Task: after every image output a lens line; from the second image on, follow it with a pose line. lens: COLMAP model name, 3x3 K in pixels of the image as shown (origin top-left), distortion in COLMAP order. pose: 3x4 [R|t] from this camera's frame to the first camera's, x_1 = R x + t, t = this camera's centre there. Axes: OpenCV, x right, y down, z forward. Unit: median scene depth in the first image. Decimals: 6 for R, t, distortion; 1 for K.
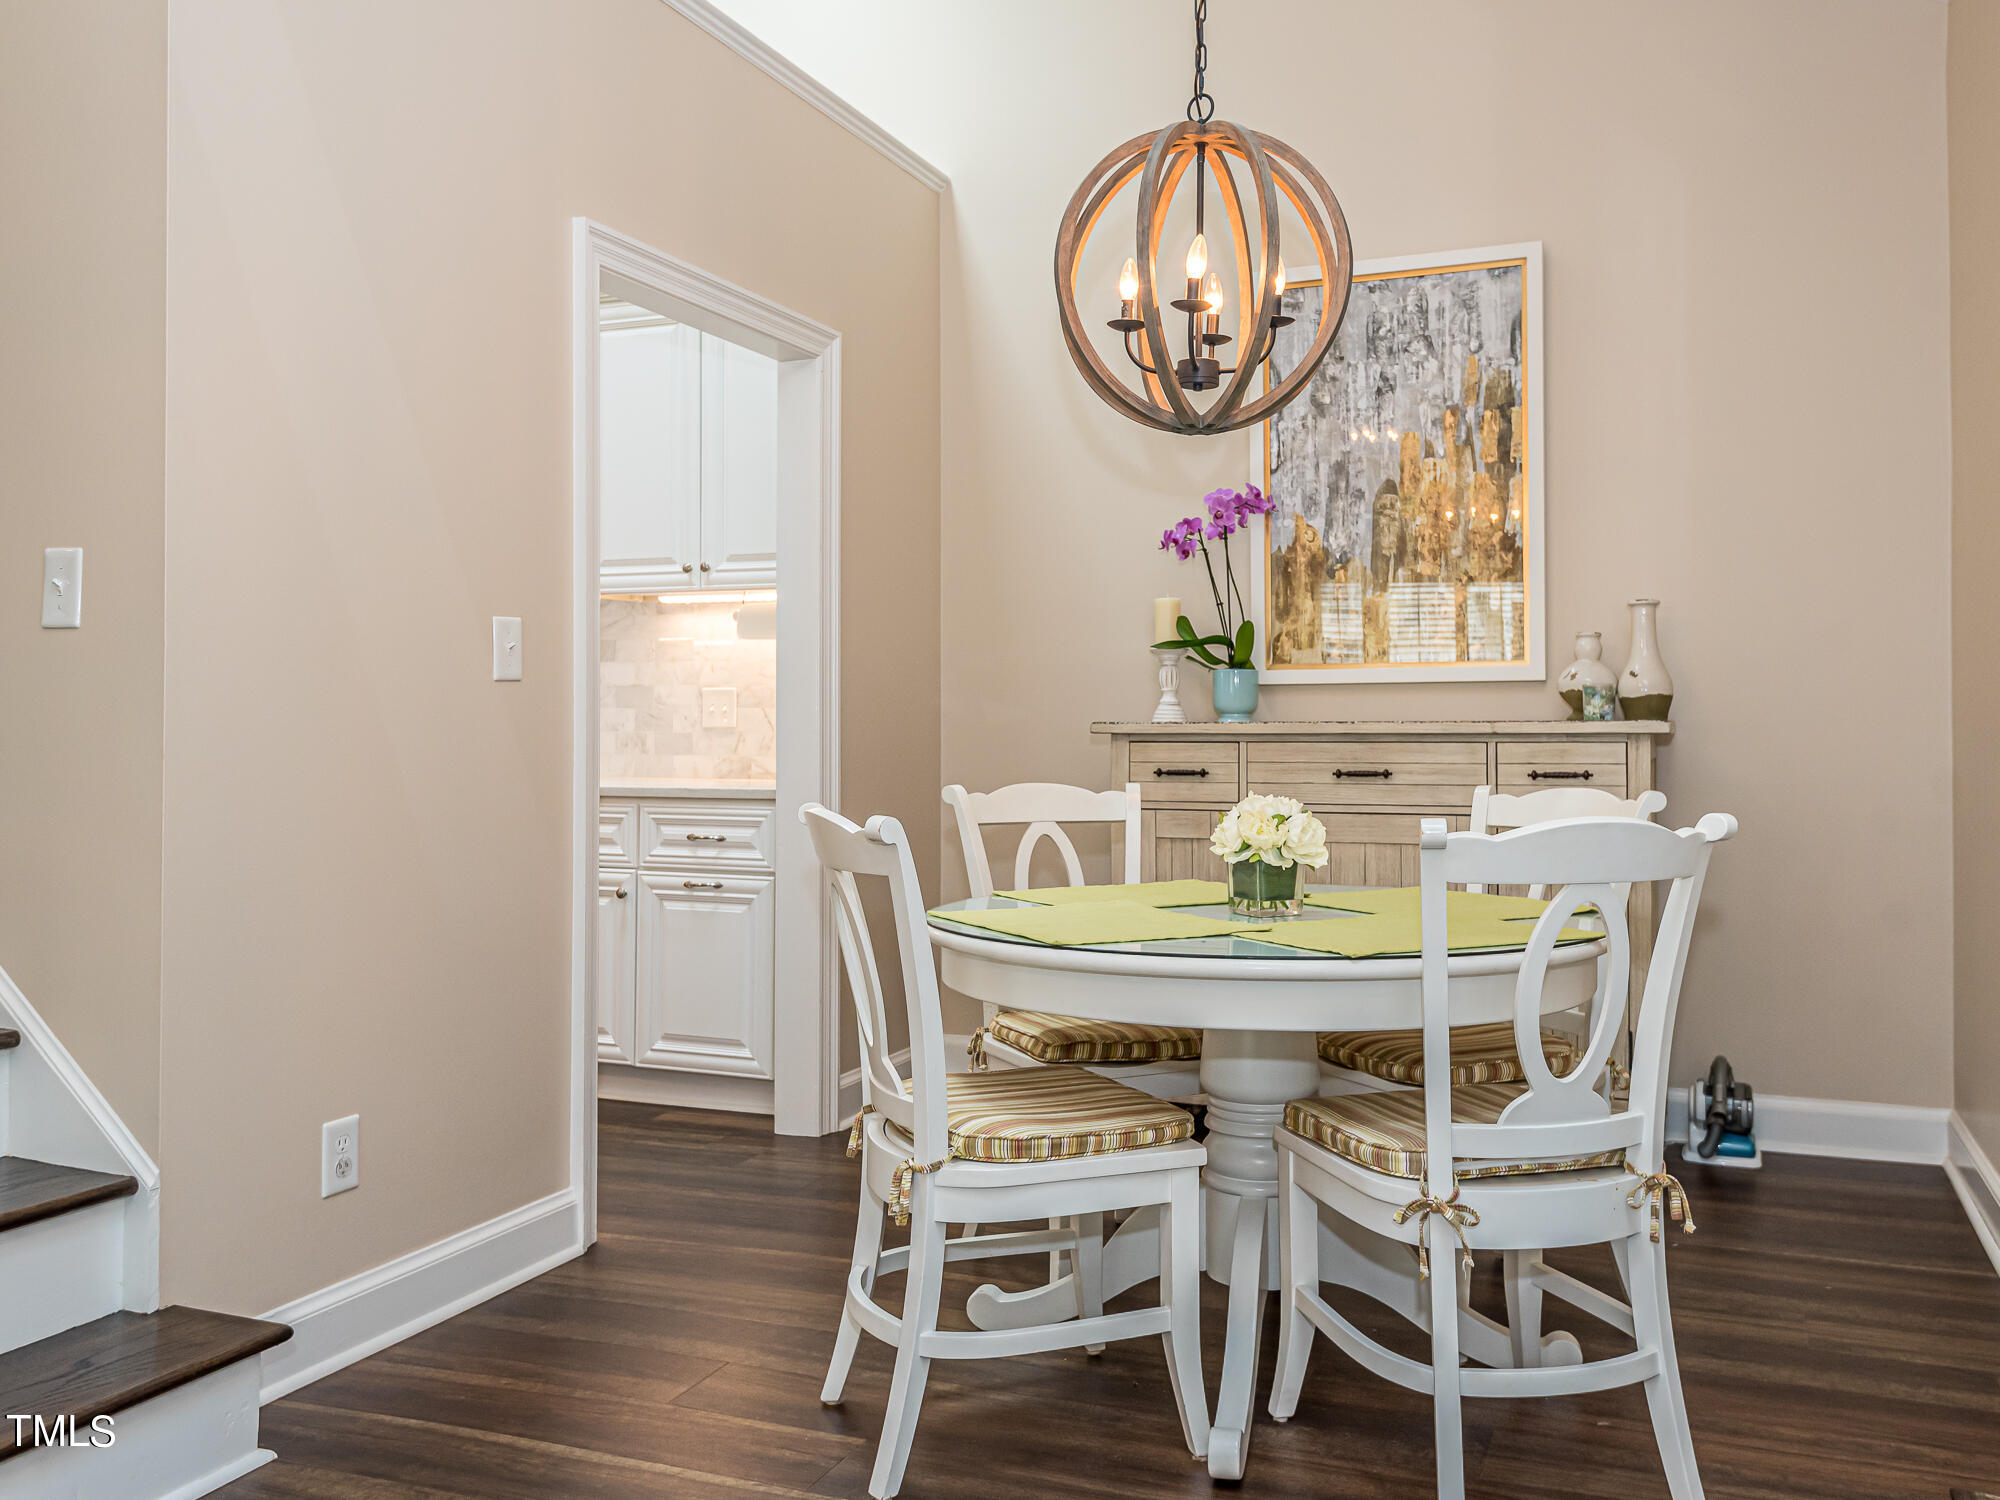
lens RADIAL K [[1657.8, 0, 1053.8], [0, 1657.8, 678.5], [0, 0, 1]] dist [0.044503, -0.052342]
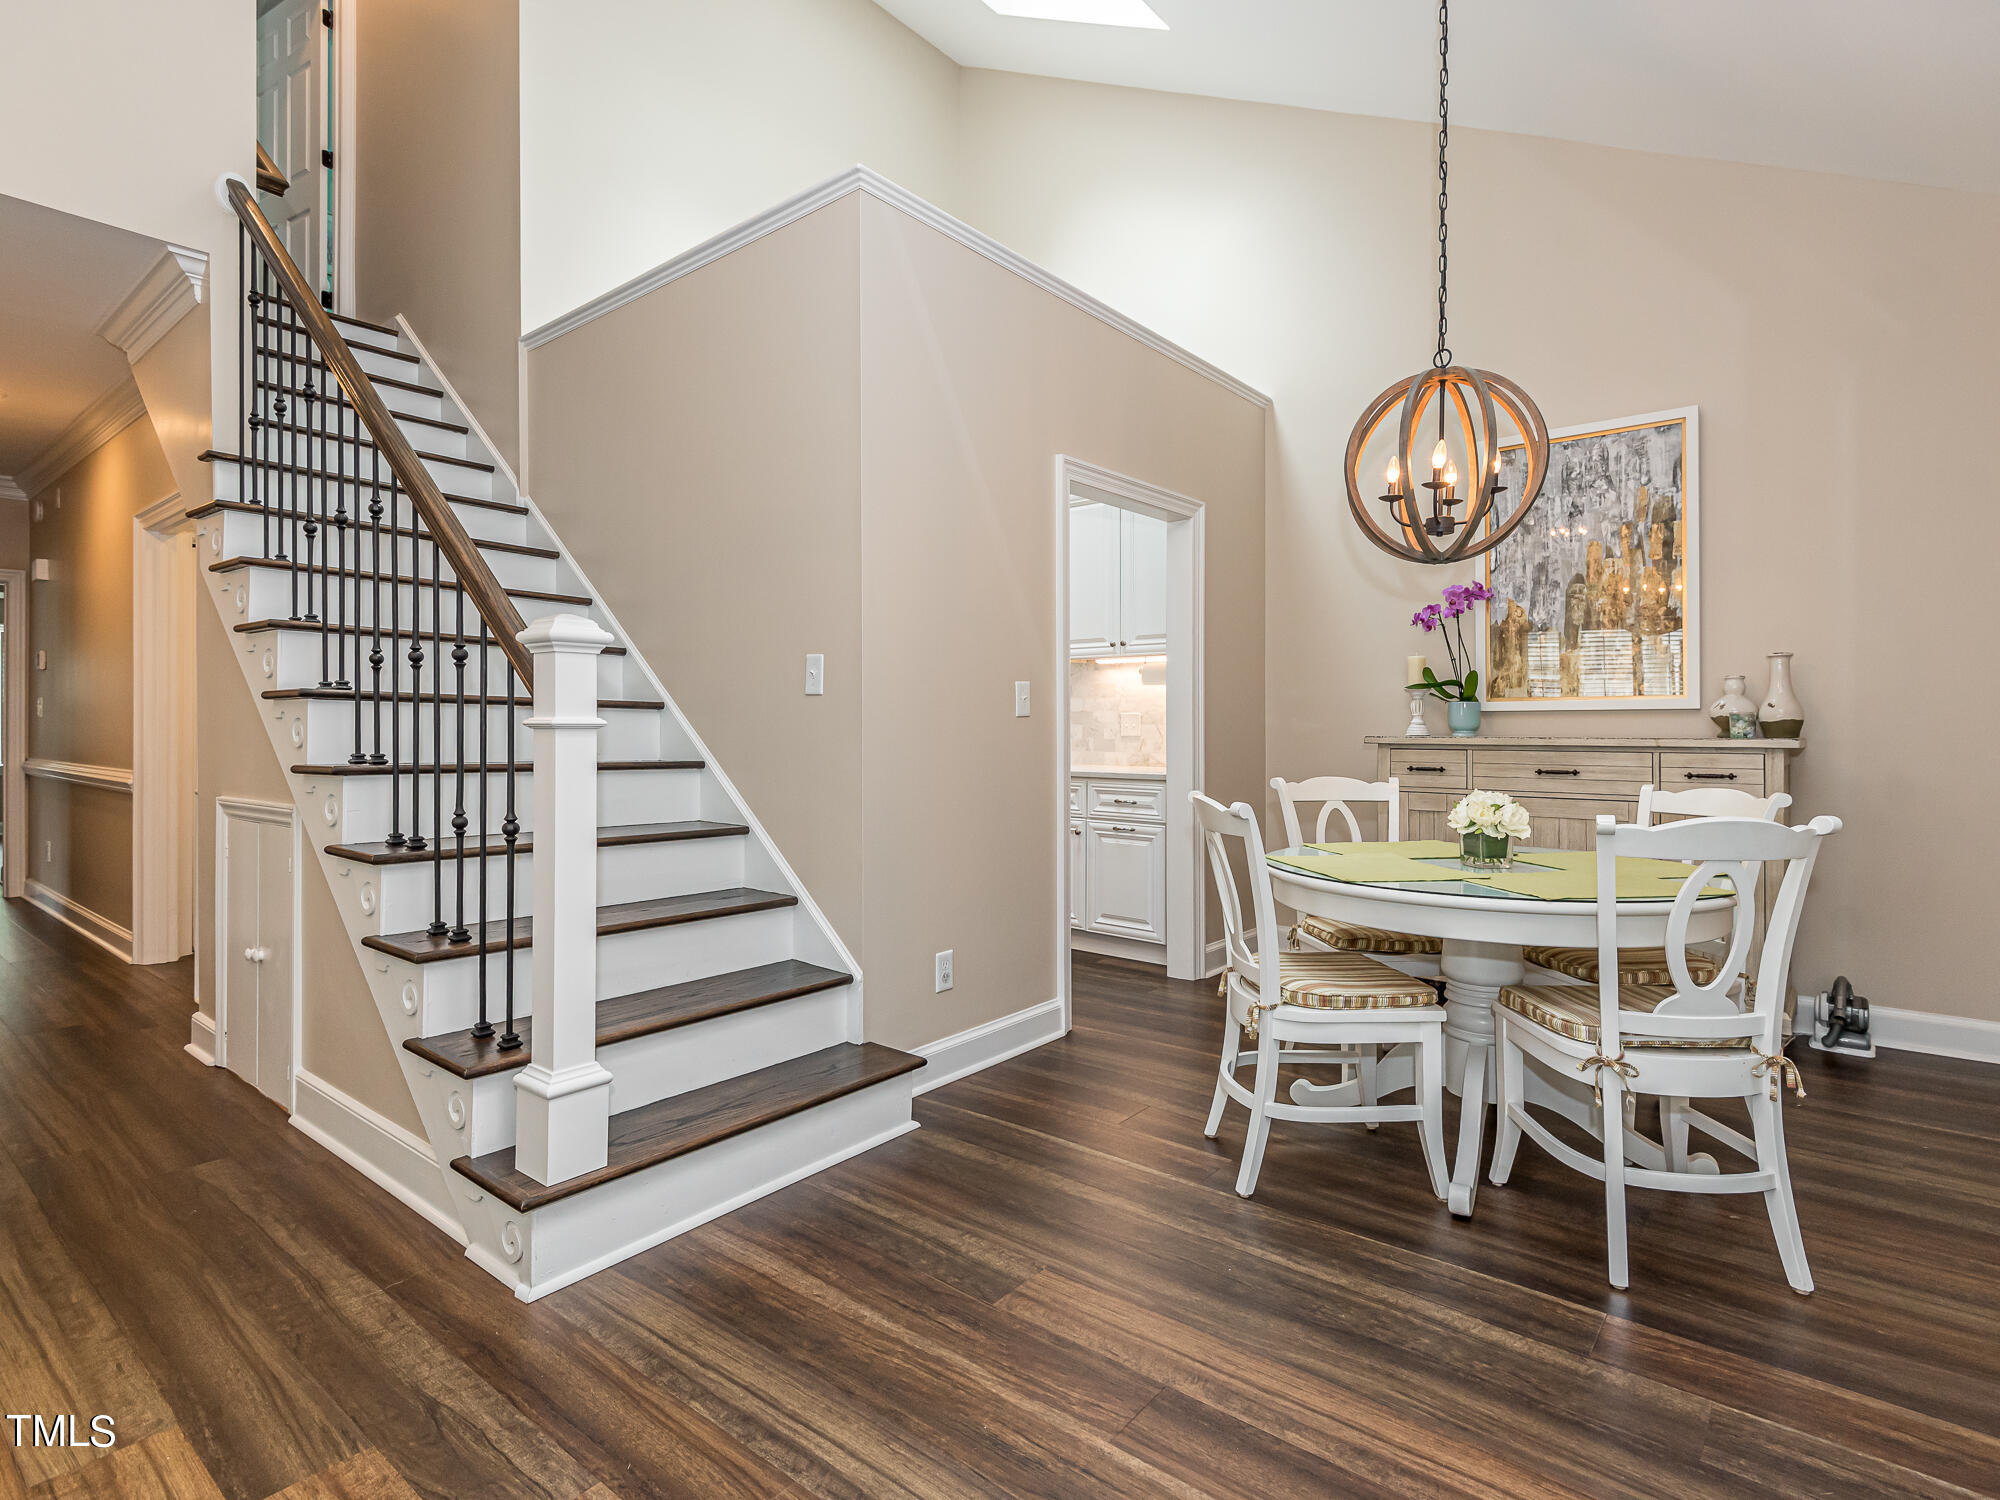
lens RADIAL K [[1021.0, 0, 999.0], [0, 1021.0, 713.9], [0, 0, 1]] dist [0.029211, -0.016354]
pose [[0.950601, -0.001234, -0.310413, -0.008617], [0.007085, 0.999818, 0.017722, -0.021680], [0.310334, -0.019046, 0.950437, -0.062834]]
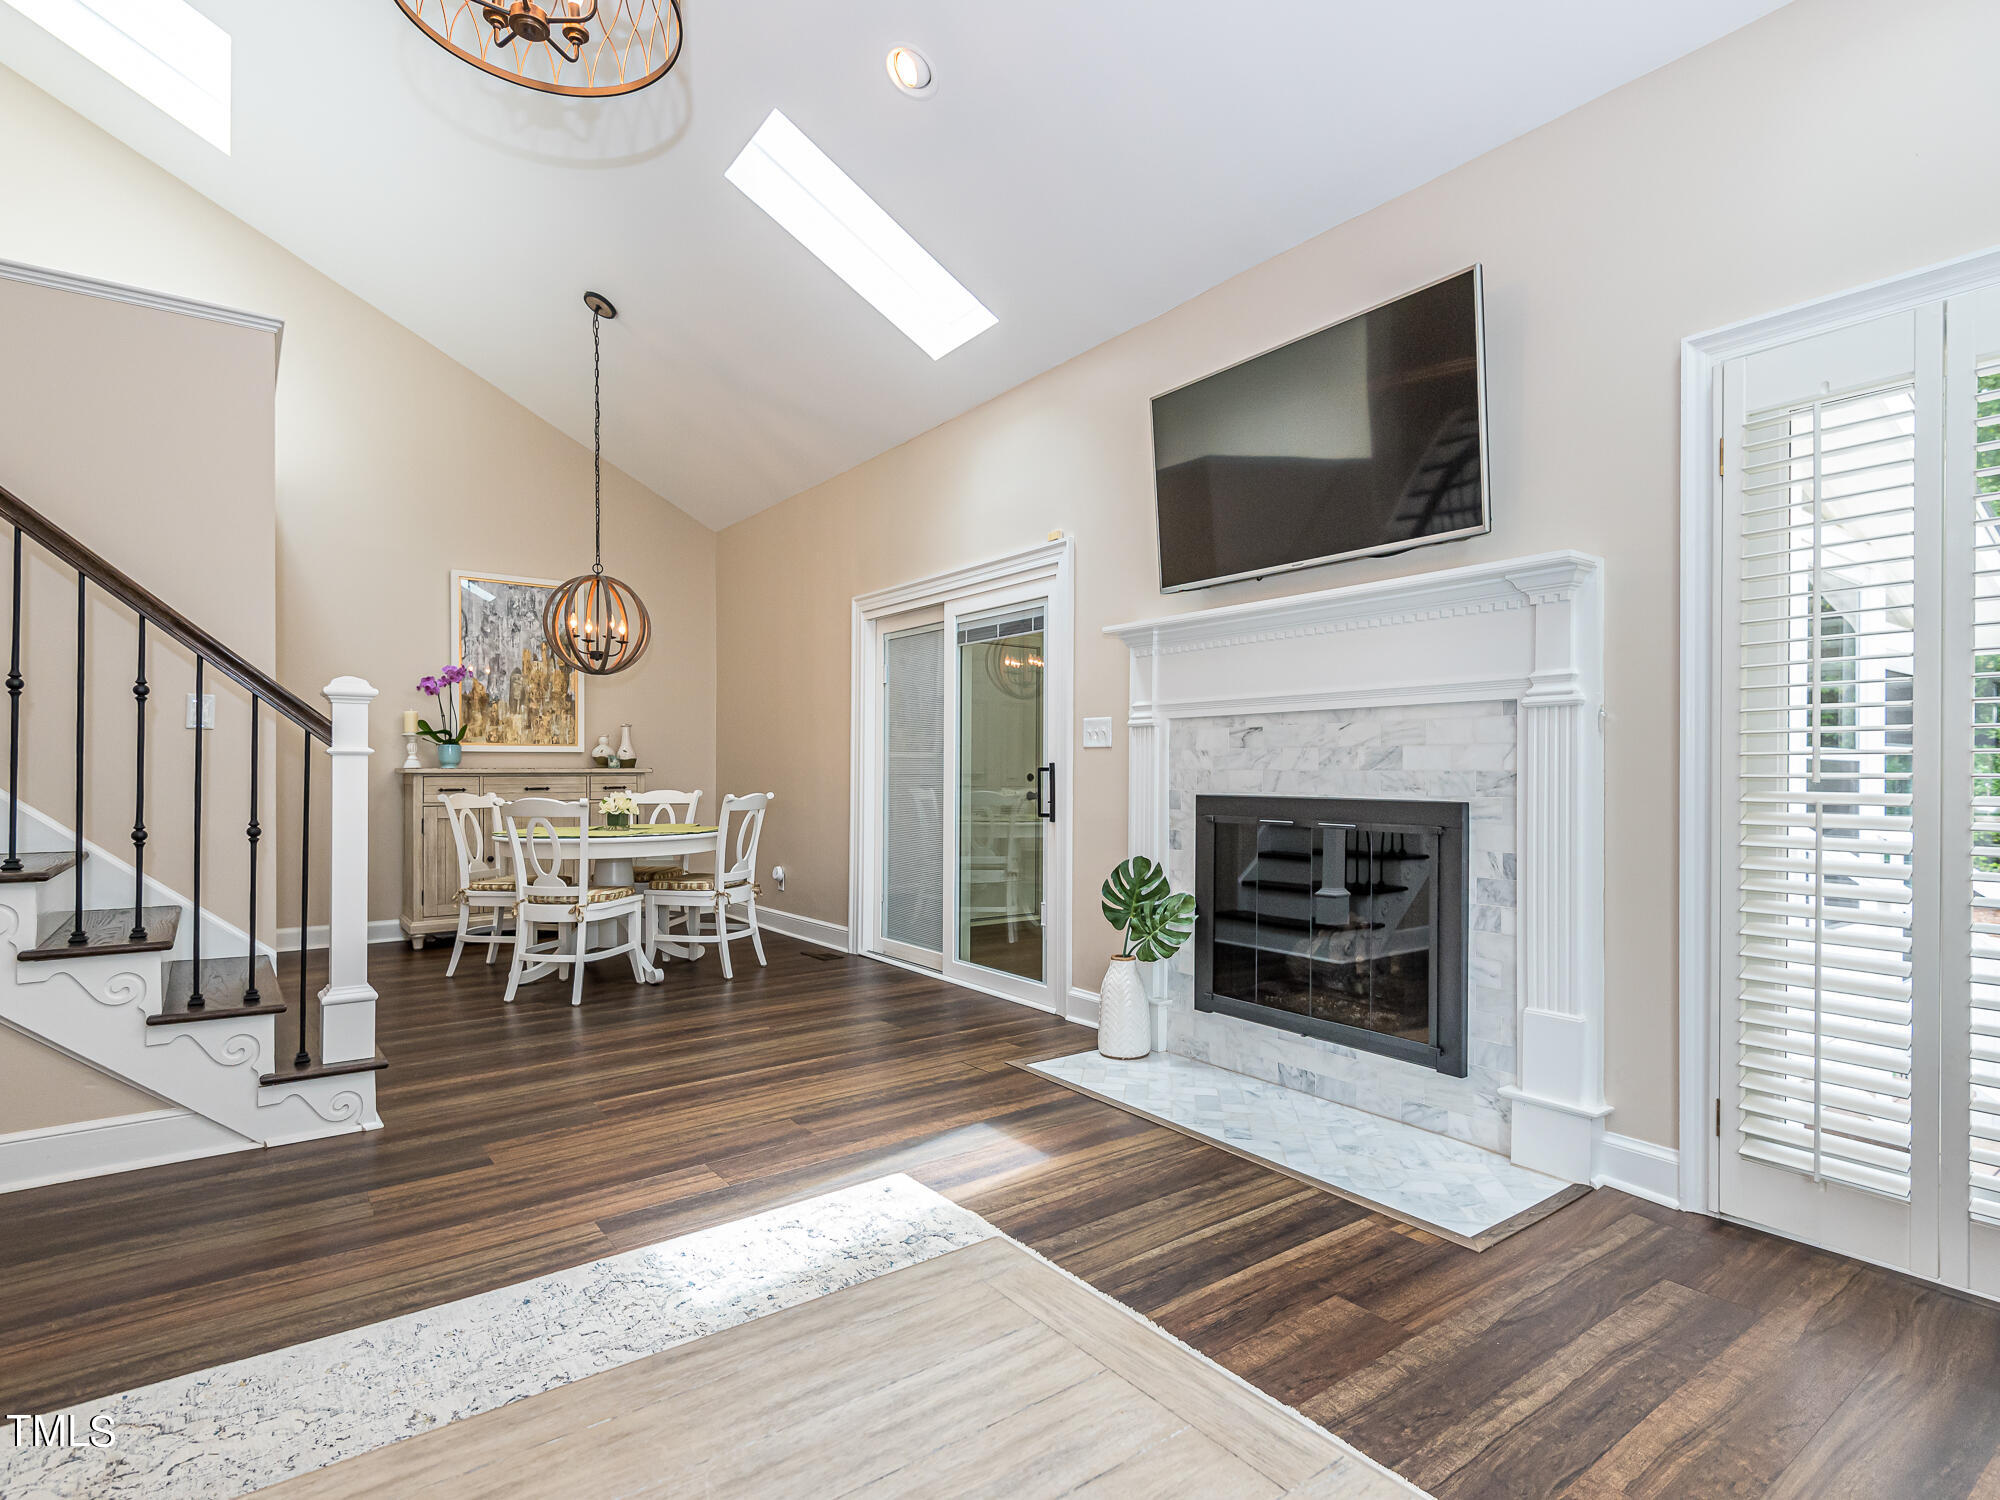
lens RADIAL K [[1021.0, 0, 1002.4], [0, 1021.0, 768.2], [0, 0, 1]] dist [0.029211, -0.016354]
pose [[0.526174, 0.001734, 0.850375, -1.058925], [-0.029176, 0.999446, 0.016015, -0.027992], [-0.849876, -0.033237, 0.525934, -0.592251]]
